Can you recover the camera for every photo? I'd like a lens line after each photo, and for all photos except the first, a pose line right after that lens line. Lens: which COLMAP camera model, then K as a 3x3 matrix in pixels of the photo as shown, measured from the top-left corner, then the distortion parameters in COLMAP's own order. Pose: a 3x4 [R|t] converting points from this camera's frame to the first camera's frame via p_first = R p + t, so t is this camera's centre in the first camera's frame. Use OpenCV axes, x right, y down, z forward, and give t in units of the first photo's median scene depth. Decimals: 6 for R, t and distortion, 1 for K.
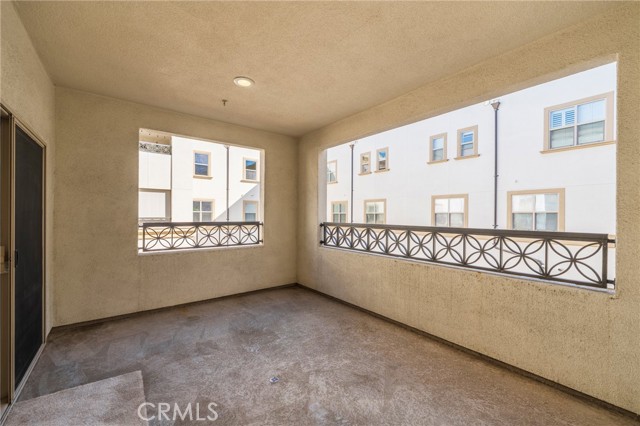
lens RADIAL K [[261.2, 0, 323.5], [0, 261.2, 213.9], [0, 0, 1]] dist [-0.002267, 0.000377]
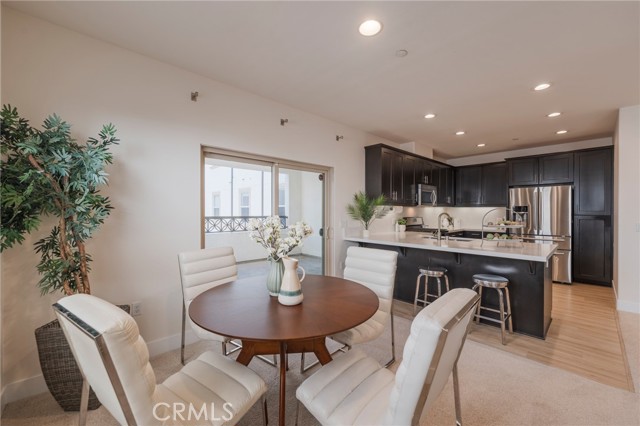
lens RADIAL K [[261.2, 0, 328.3], [0, 261.2, 211.4], [0, 0, 1]] dist [-0.002267, 0.000377]
pose [[-0.114776, -0.014534, 0.993285, -1.174944], [-0.006509, 0.999883, 0.013878, -0.011767], [-0.993370, -0.004873, -0.114857, 0.272184]]
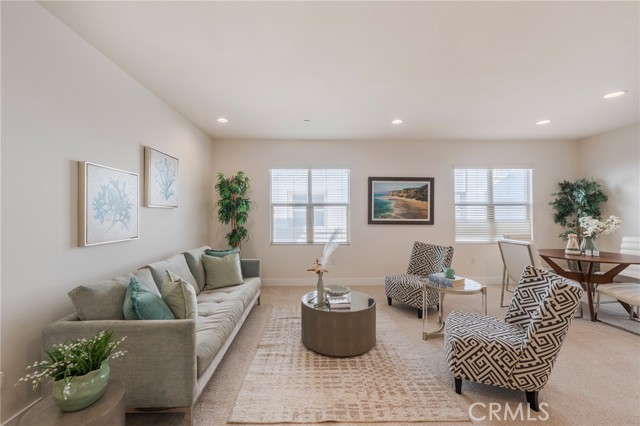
lens RADIAL K [[261.2, 0, 314.2], [0, 261.2, 214.1], [0, 0, 1]] dist [-0.002267, 0.000377]
pose [[0.797832, -0.016516, -0.602653, -0.991359], [0.015087, 0.999859, -0.007429, -0.010890], [0.602690, -0.003166, 0.797969, -0.673388]]
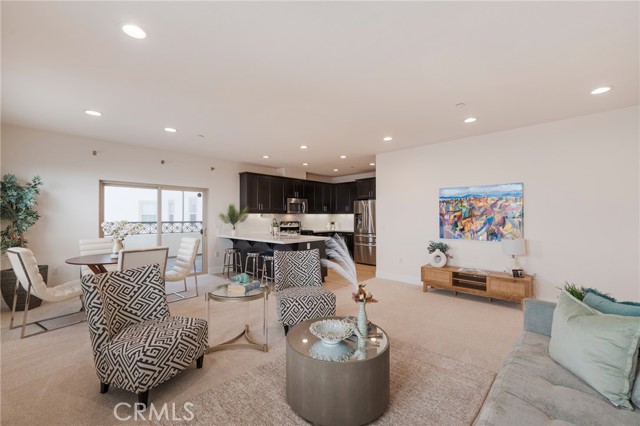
lens RADIAL K [[261.2, 0, 323.8], [0, 261.2, 213.5], [0, 0, 1]] dist [-0.002267, 0.000377]
pose [[-0.173879, -0.002126, 0.984765, -1.643310], [-0.006131, 0.999981, 0.001077, -0.023852], [-0.984748, -0.005850, -0.173889, -0.134149]]
